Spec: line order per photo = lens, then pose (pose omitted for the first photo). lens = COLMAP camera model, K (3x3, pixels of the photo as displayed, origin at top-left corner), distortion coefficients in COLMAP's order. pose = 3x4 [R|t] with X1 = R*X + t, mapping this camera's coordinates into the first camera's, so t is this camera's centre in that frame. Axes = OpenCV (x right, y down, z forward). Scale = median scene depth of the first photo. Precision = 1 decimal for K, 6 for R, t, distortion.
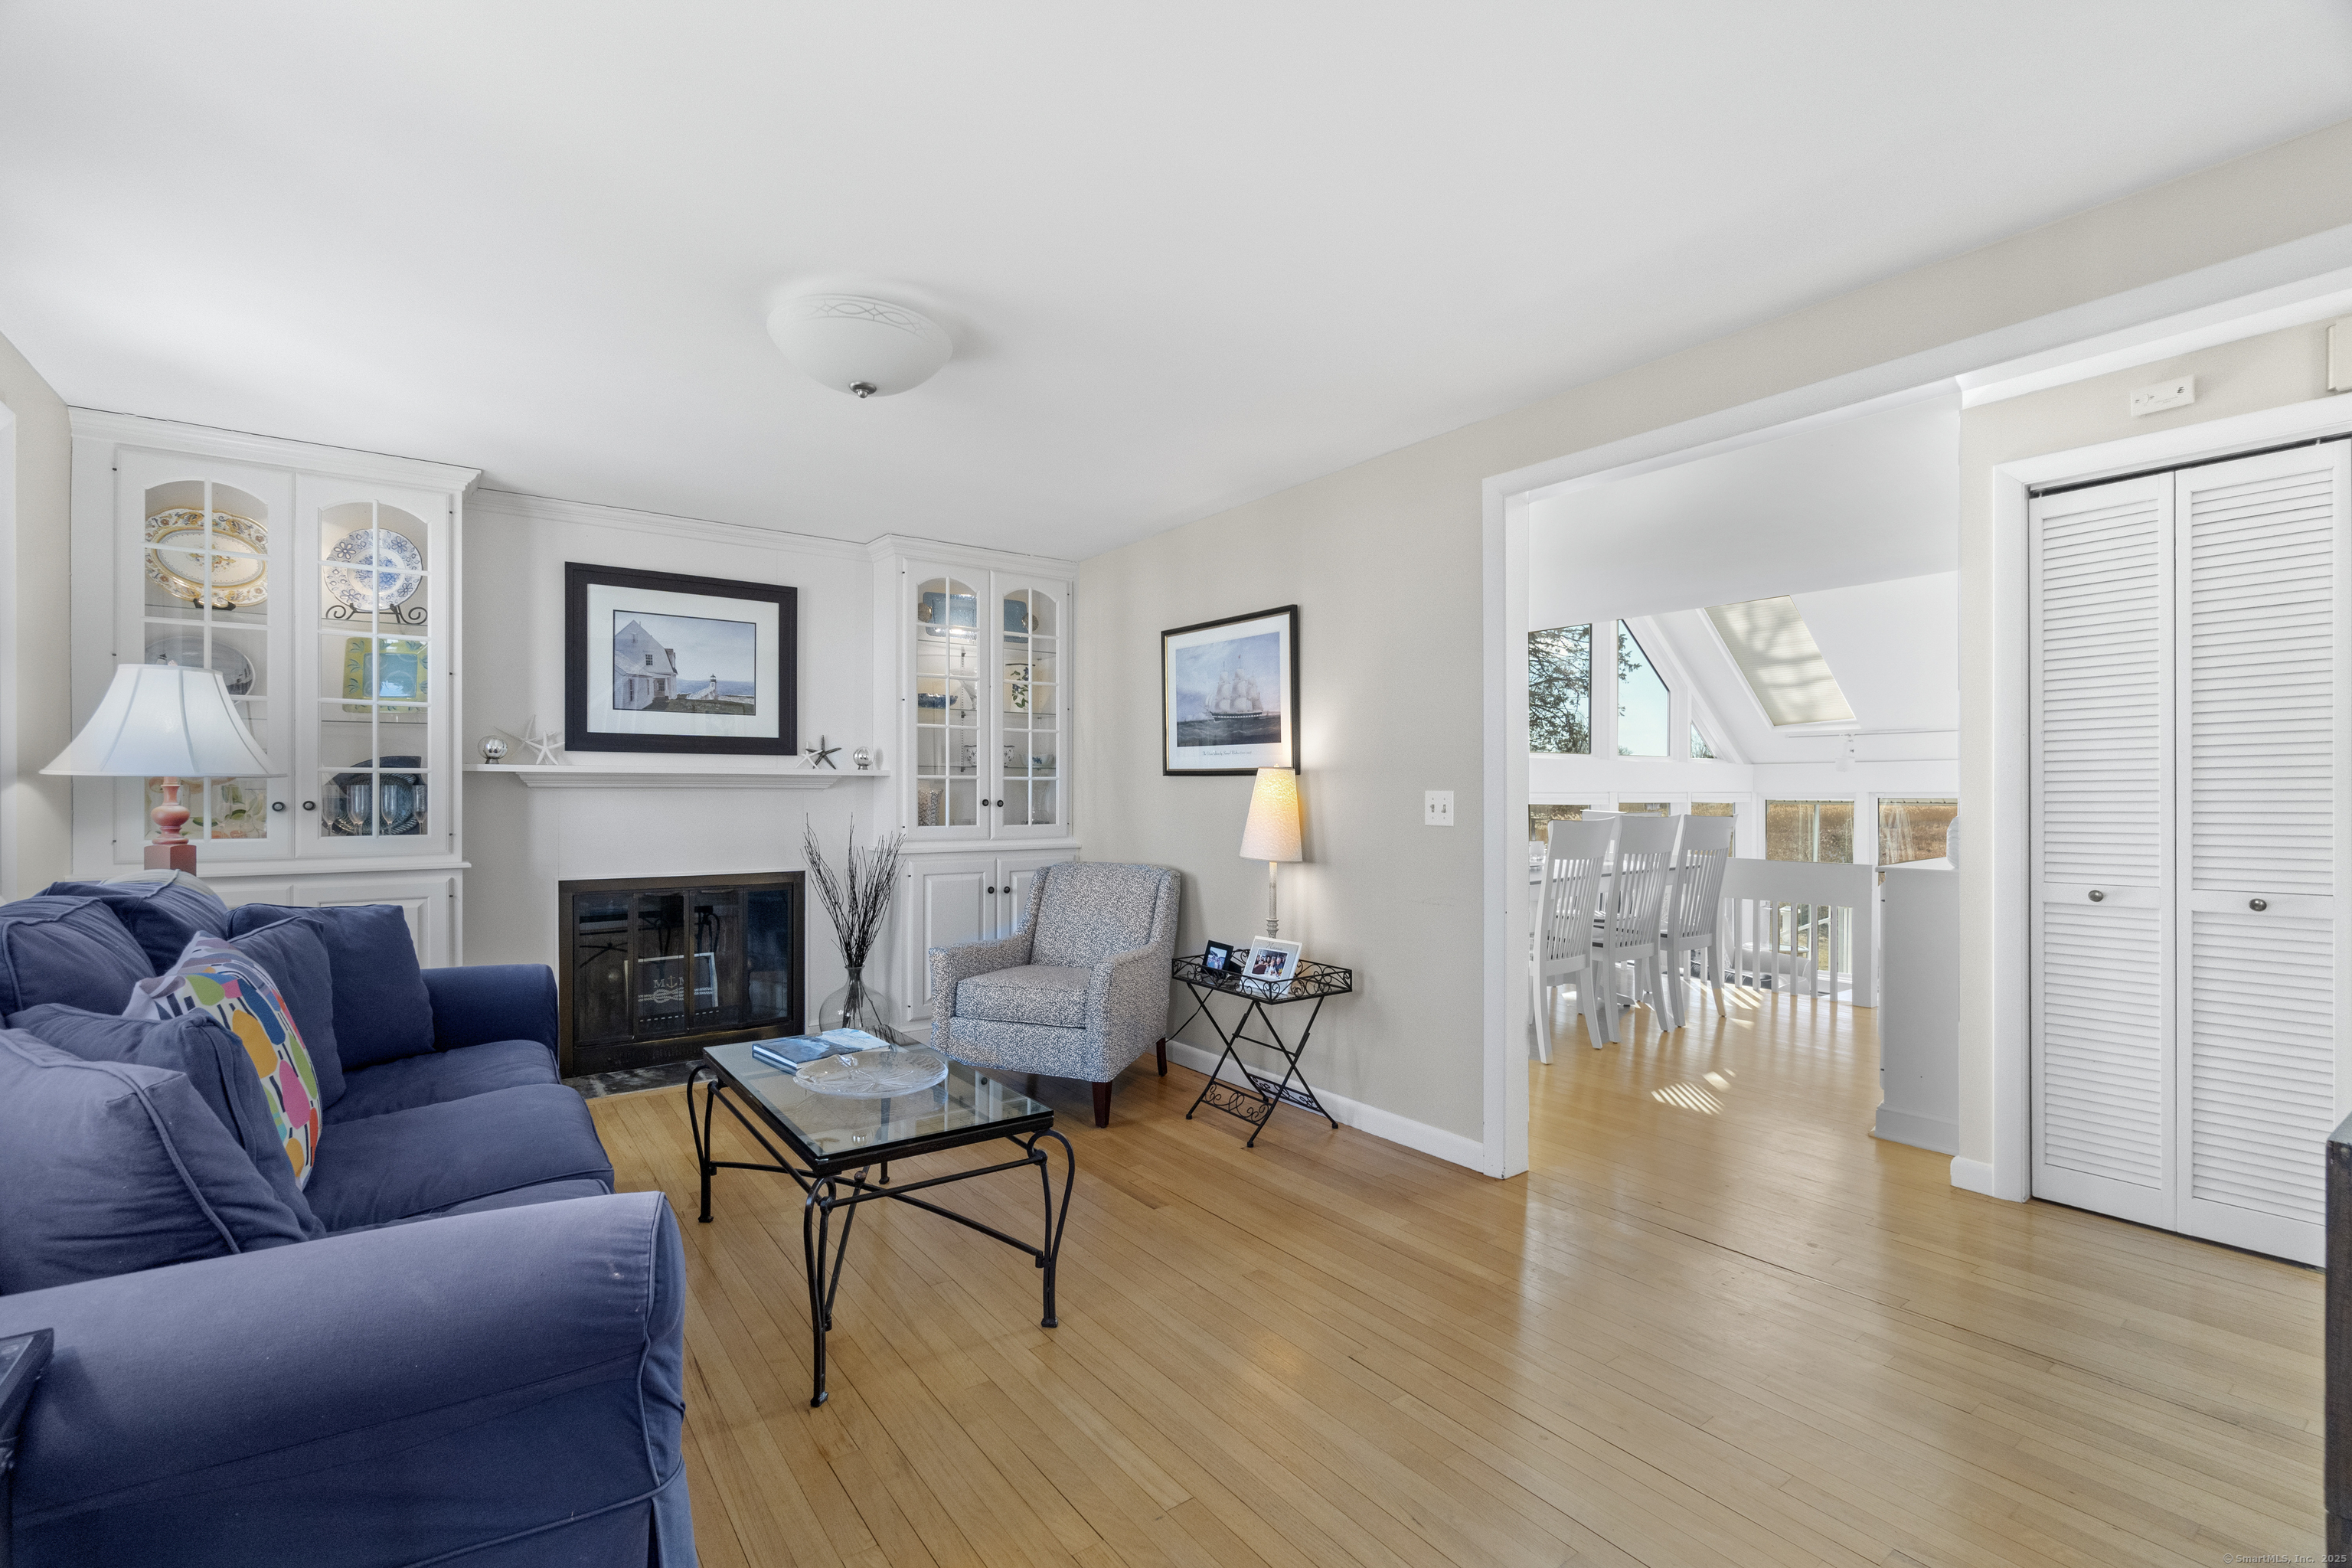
lens RADIAL K [[1029.8, 0, 1154.9], [0, 1029.8, 792.0], [0, 0, 1]] dist [-0.000610, -0.000069]
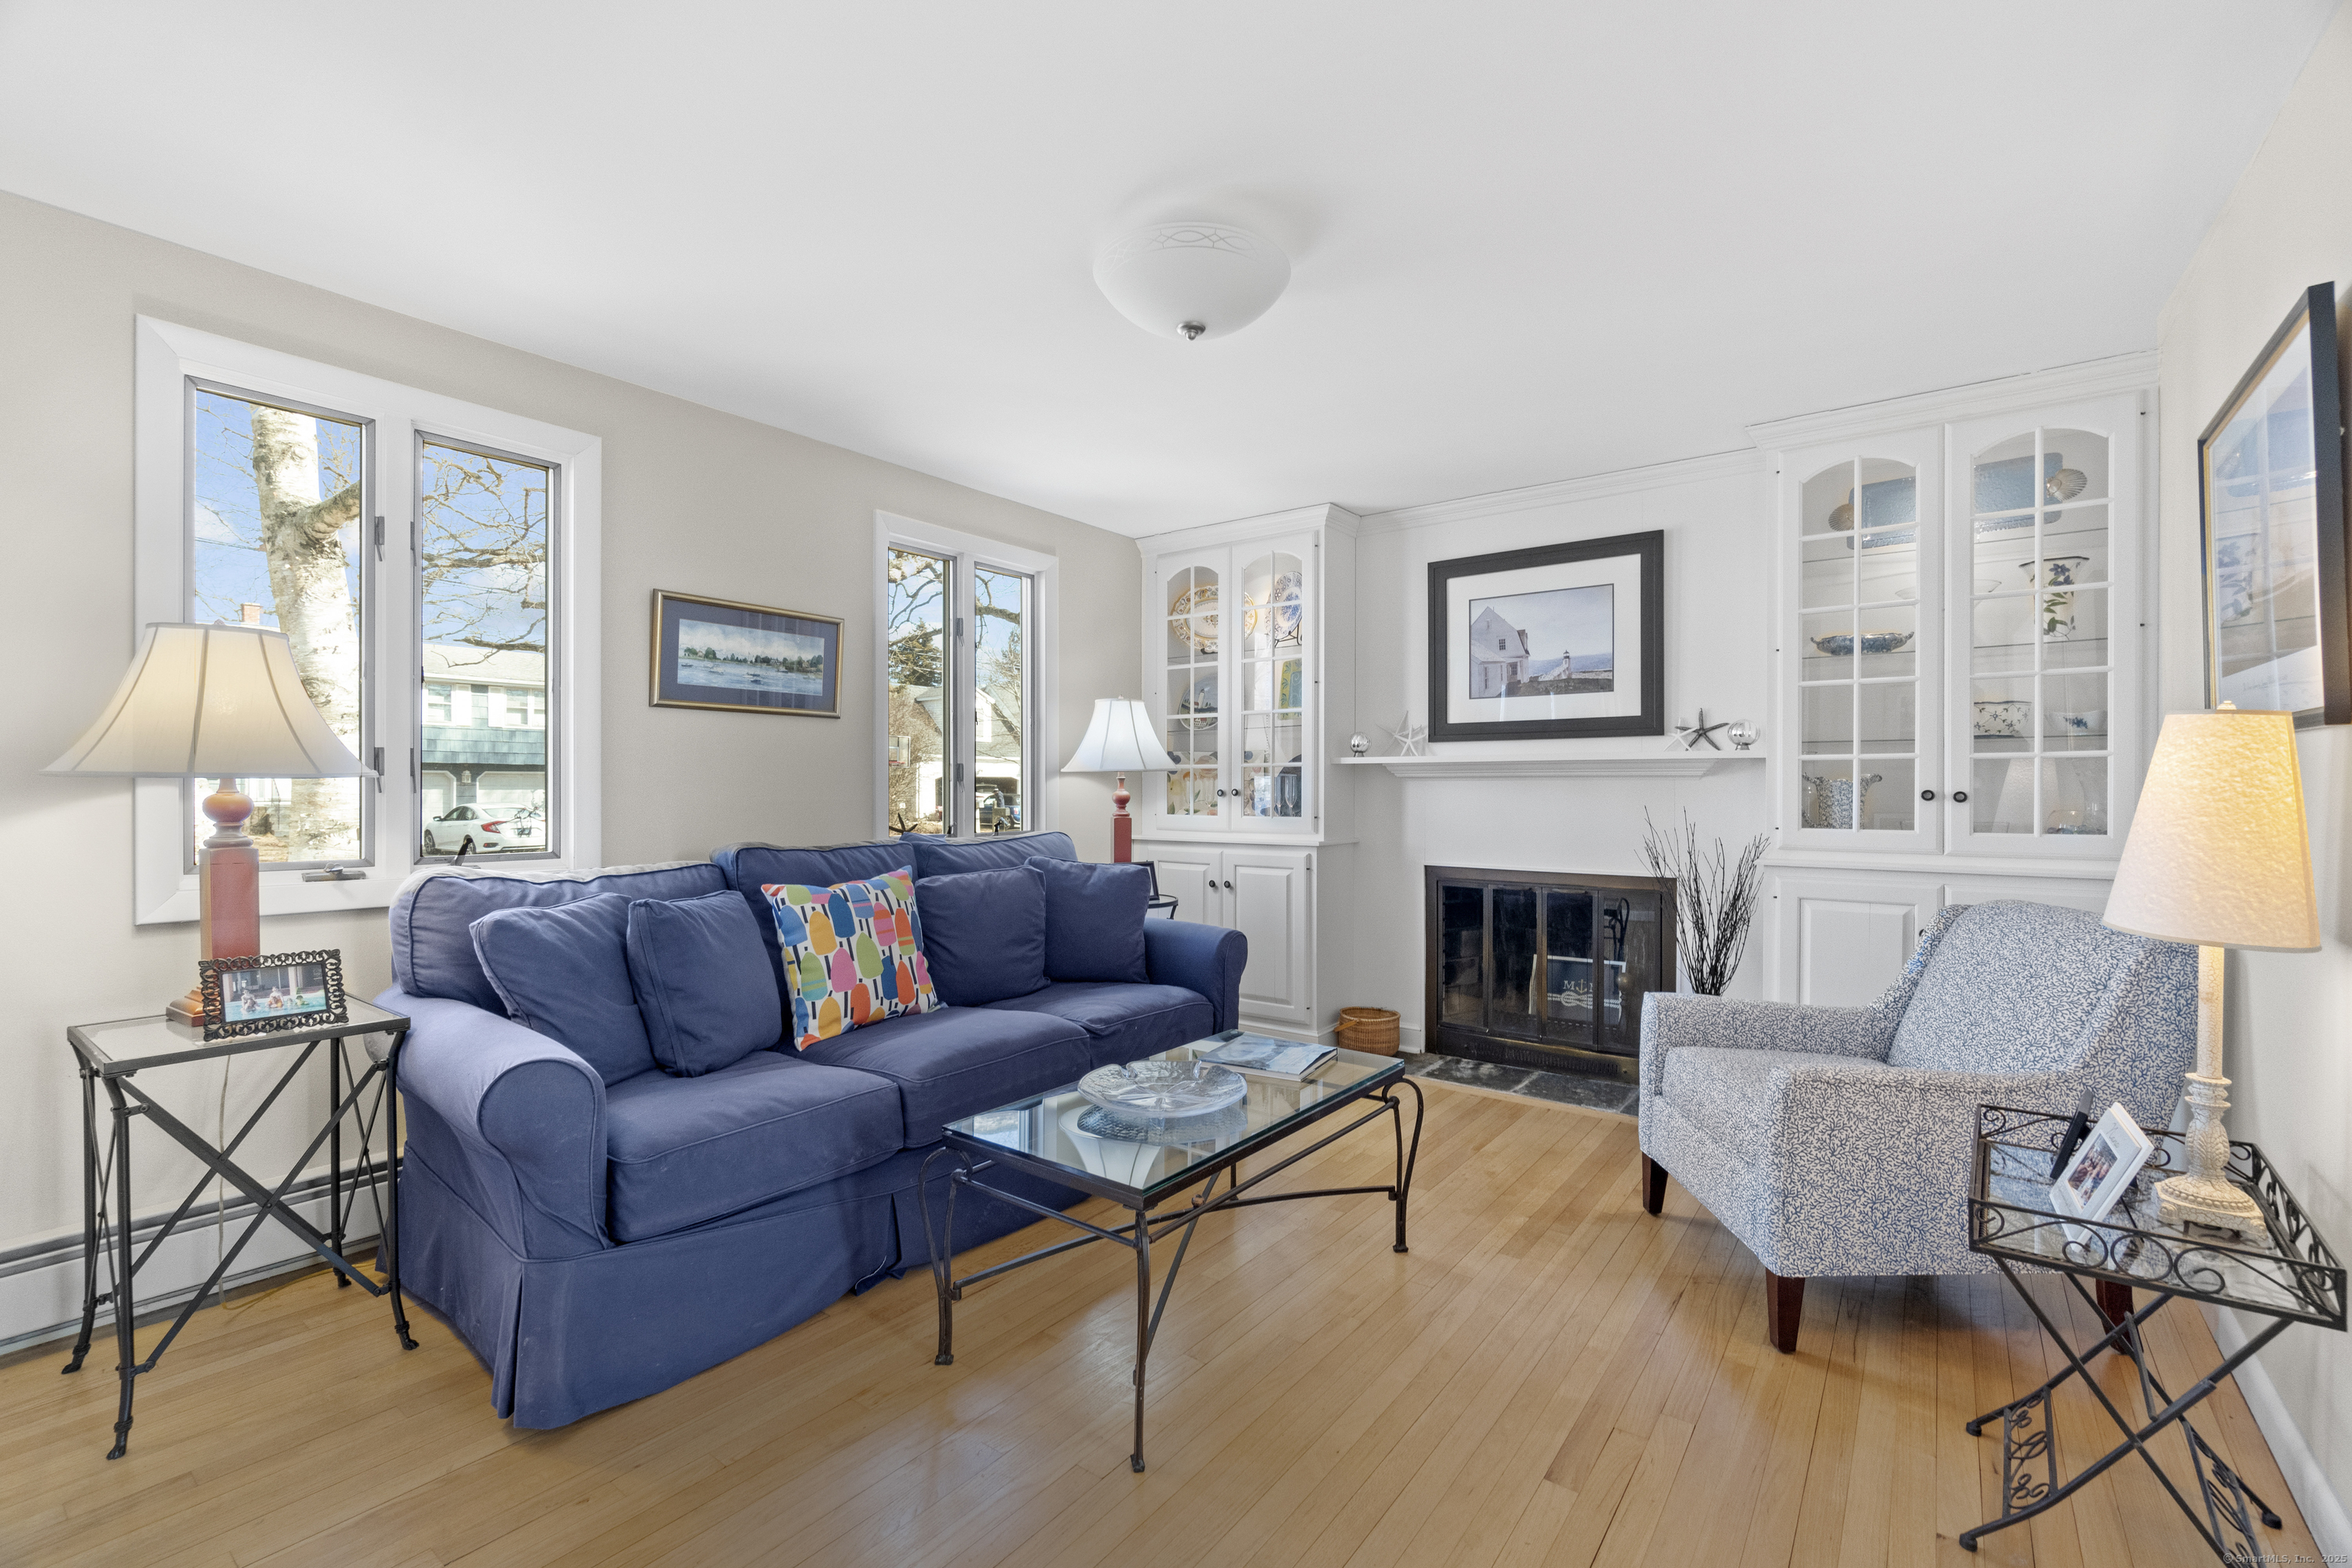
lens RADIAL K [[1029.8, 0, 1154.9], [0, 1029.8, 792.0], [0, 0, 1]] dist [-0.000610, -0.000069]
pose [[0.290969, 0.003587, -0.956726, 0.335144], [0.000937, 0.999991, 0.004035, 0.005859], [0.956732, -0.002070, 0.290964, 0.402045]]
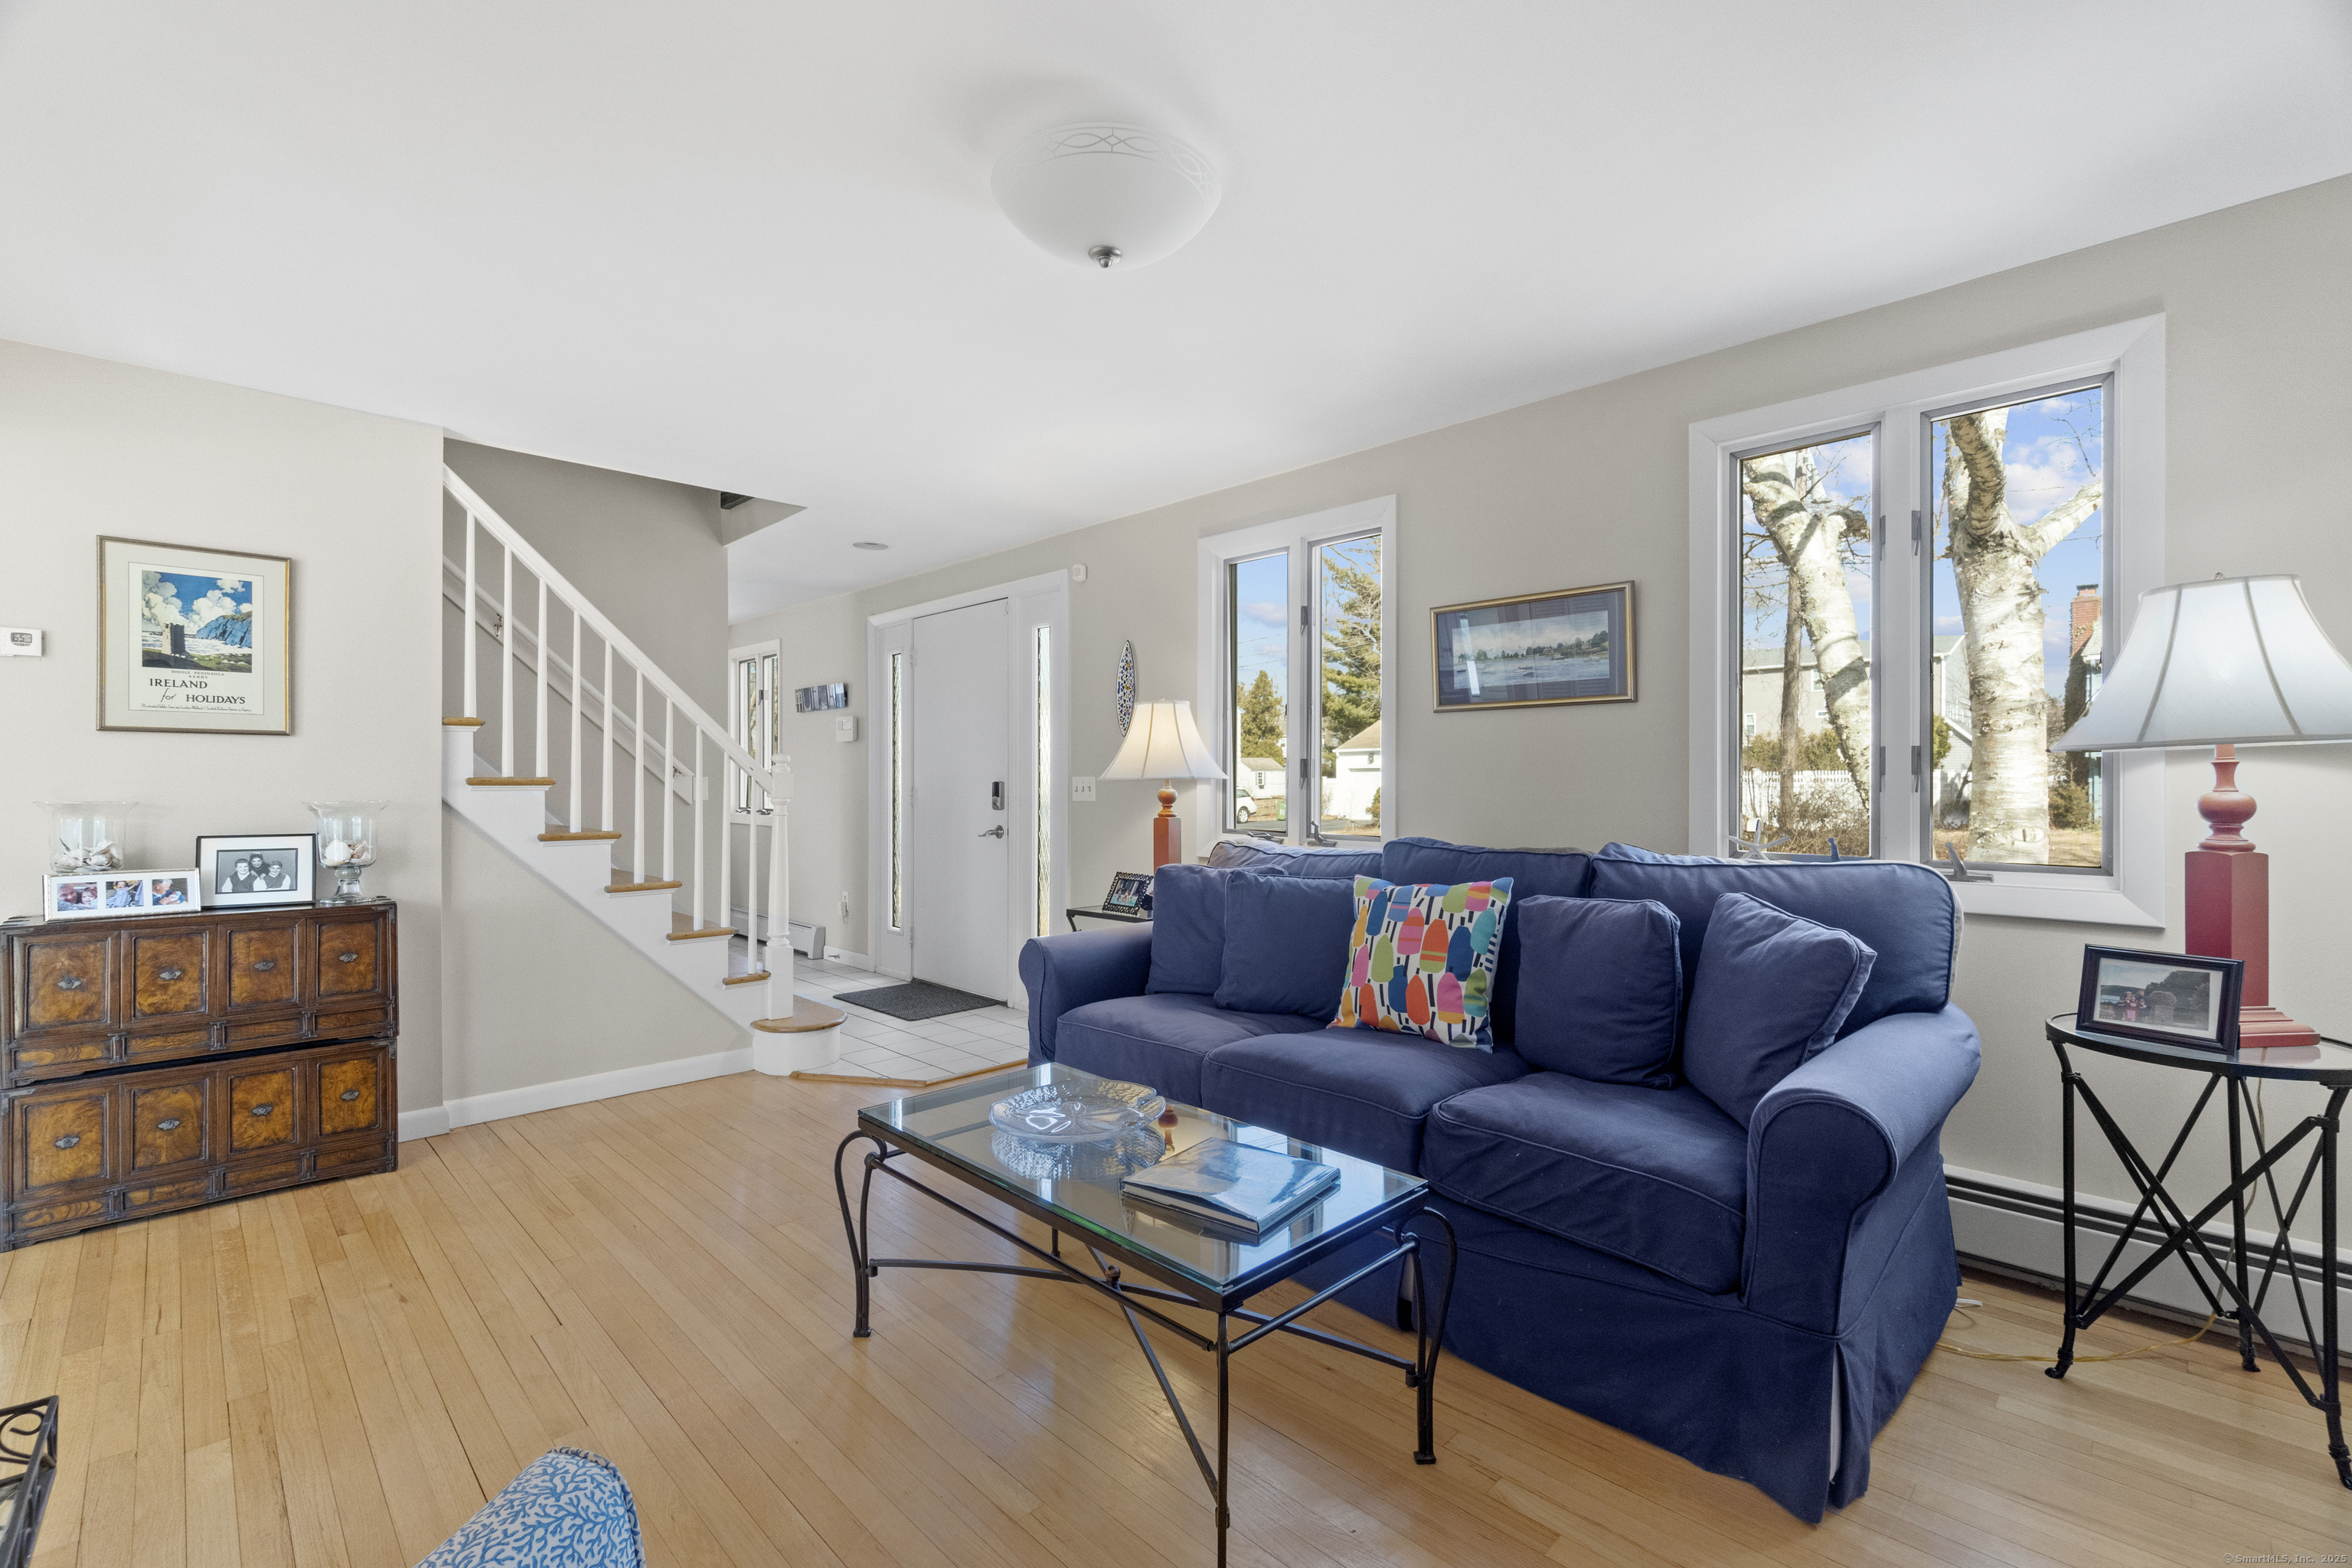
lens RADIAL K [[1021.9, 0, 1172.5], [0, 1021.9, 777.9], [0, 0, 1]] dist [0.015449, 0.000276]
pose [[-0.985418, -0.002005, -0.170138, -0.483683], [-0.000340, 0.999952, -0.009814, 0.008767], [0.170150, -0.009613, -0.985371, 1.533495]]
